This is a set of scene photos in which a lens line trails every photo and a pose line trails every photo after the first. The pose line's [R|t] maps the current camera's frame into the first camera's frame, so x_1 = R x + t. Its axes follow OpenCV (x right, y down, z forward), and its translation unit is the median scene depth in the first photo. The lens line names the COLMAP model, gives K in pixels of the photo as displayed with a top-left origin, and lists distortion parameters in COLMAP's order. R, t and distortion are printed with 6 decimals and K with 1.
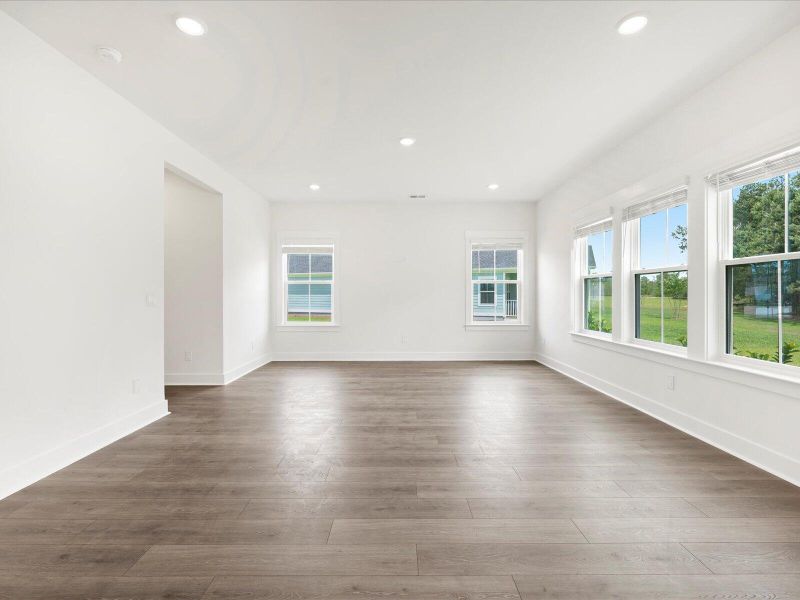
lens RADIAL K [[364.5, 0, 394.5], [0, 364.5, 297.1], [0, 0, 1]] dist [-0.006249, -0.000958]
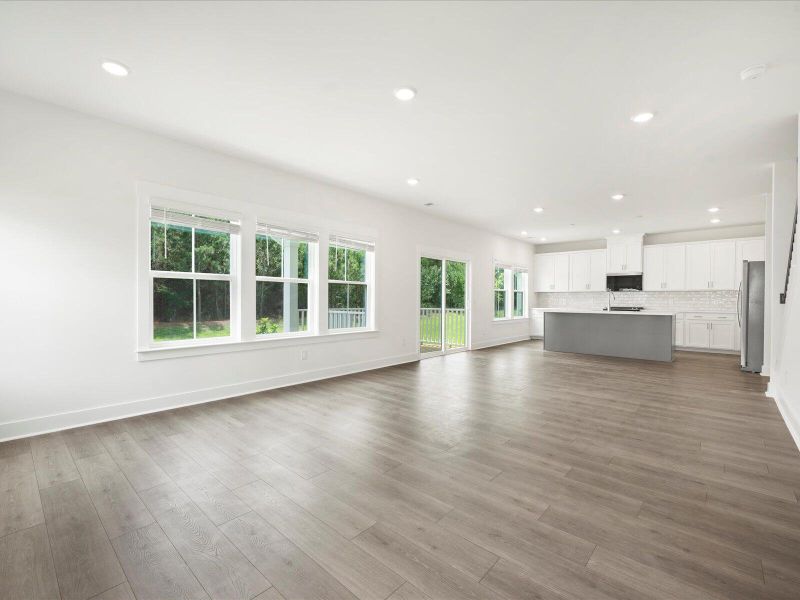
lens RADIAL K [[364.5, 0, 388.6], [0, 364.5, 306.9], [0, 0, 1]] dist [-0.006249, -0.000958]
pose [[-0.733241, -0.017767, 0.679737, -0.334334], [-0.002046, 0.999712, 0.023924, -0.000494], [-0.679966, 0.016152, -0.733066, 1.146629]]
